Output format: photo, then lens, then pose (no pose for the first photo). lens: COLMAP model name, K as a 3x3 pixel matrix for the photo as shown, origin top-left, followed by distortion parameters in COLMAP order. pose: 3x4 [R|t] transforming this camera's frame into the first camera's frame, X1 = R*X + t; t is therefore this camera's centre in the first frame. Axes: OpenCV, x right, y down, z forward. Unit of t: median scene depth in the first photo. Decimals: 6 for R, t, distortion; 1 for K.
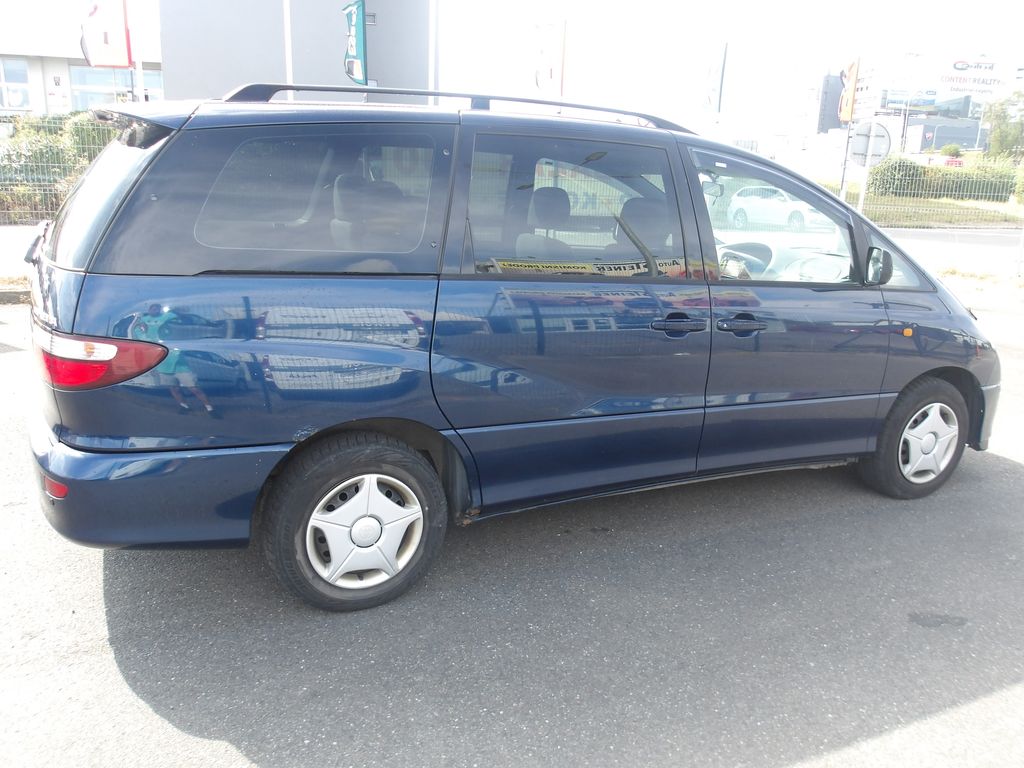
lens RADIAL K [[817.2, 0, 516.3], [0, 817.2, 386.0], [0, 0, 1]] dist [-0.006376, 0.001202]
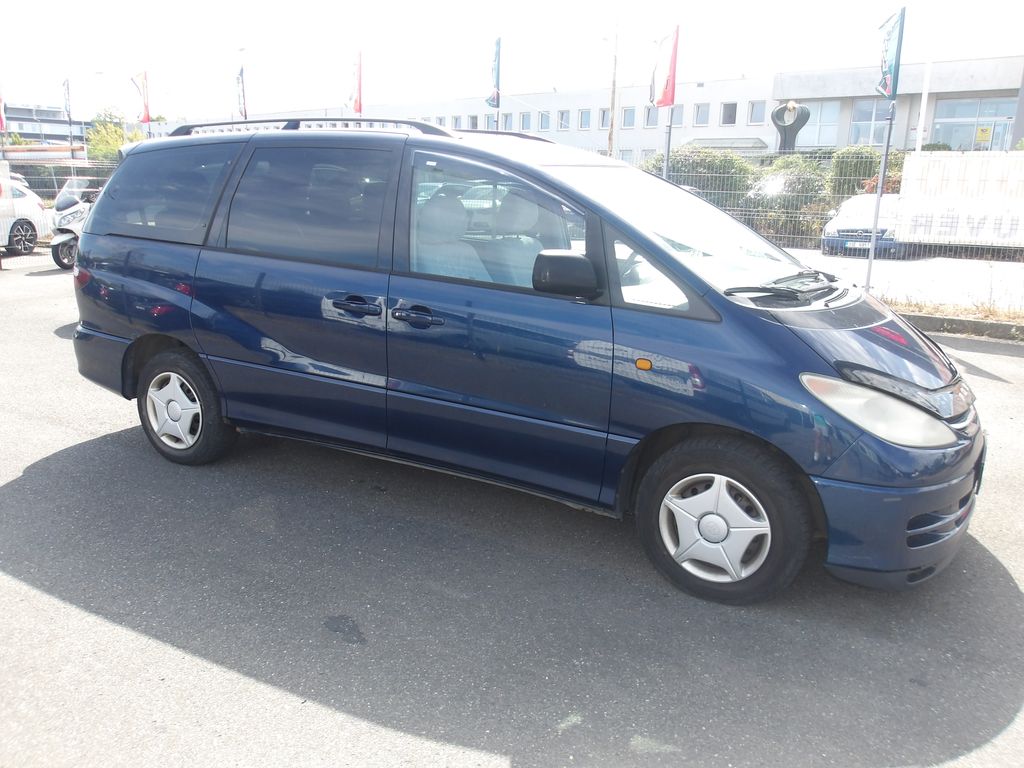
lens RADIAL K [[817.2, 0, 530.9], [0, 817.2, 412.3], [0, 0, 1]] dist [-0.006376, 0.001202]
pose [[0.574624, 0.202489, -0.792972, 1.200390], [-0.183312, 0.976136, 0.116424, -0.106311], [0.797624, 0.078461, 0.598030, 0.504663]]
